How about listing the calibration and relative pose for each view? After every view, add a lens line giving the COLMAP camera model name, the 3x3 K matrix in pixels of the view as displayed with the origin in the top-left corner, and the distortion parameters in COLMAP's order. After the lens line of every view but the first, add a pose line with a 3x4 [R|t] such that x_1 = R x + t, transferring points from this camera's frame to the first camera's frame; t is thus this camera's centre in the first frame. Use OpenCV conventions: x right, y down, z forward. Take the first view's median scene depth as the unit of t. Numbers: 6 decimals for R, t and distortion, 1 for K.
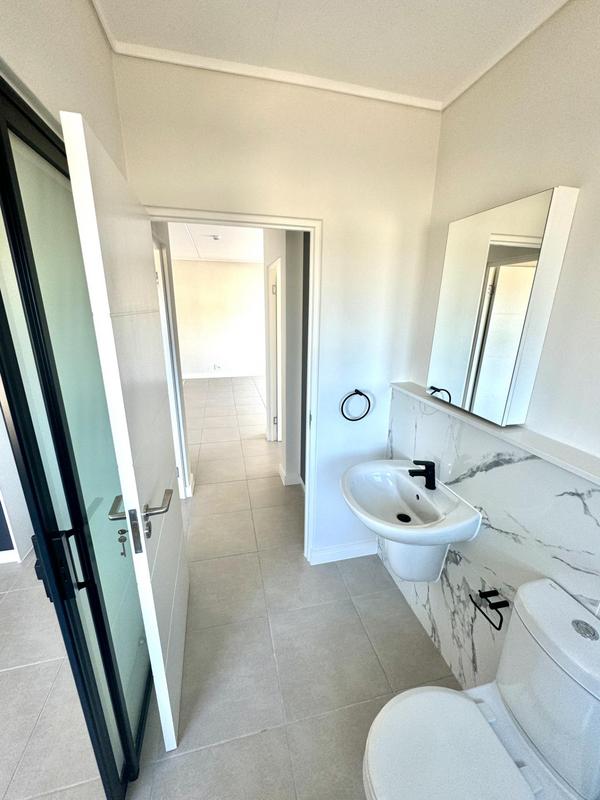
lens RADIAL K [[319.6, 0, 300.0], [0, 319.6, 400.0], [0, 0, 1]] dist [-0.000823, 0.000105]
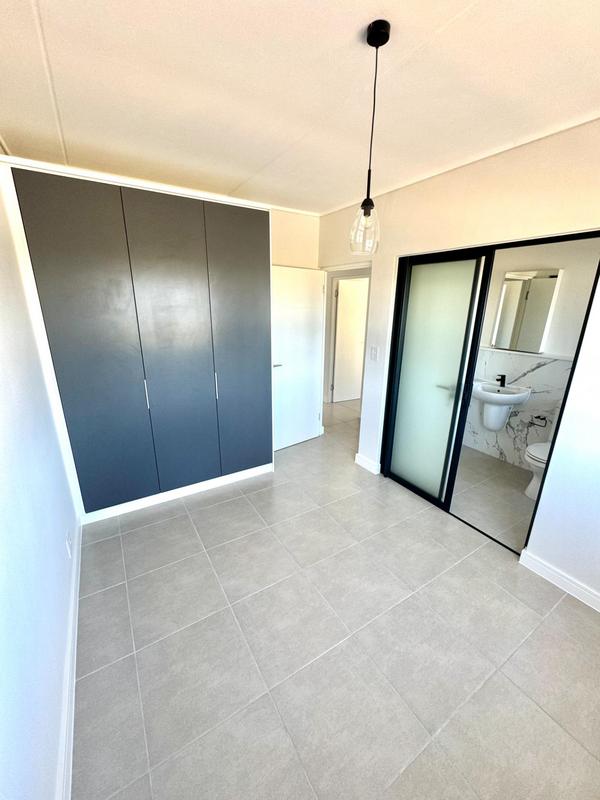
lens RADIAL K [[319.6, 0, 300.0], [0, 319.6, 400.0], [0, 0, 1]] dist [-0.000823, 0.000105]
pose [[0.949599, -0.093318, 0.299255, -1.971030], [0.088678, 0.995636, 0.029078, 0.205413], [-0.300662, -0.001075, 0.953730, -0.891857]]
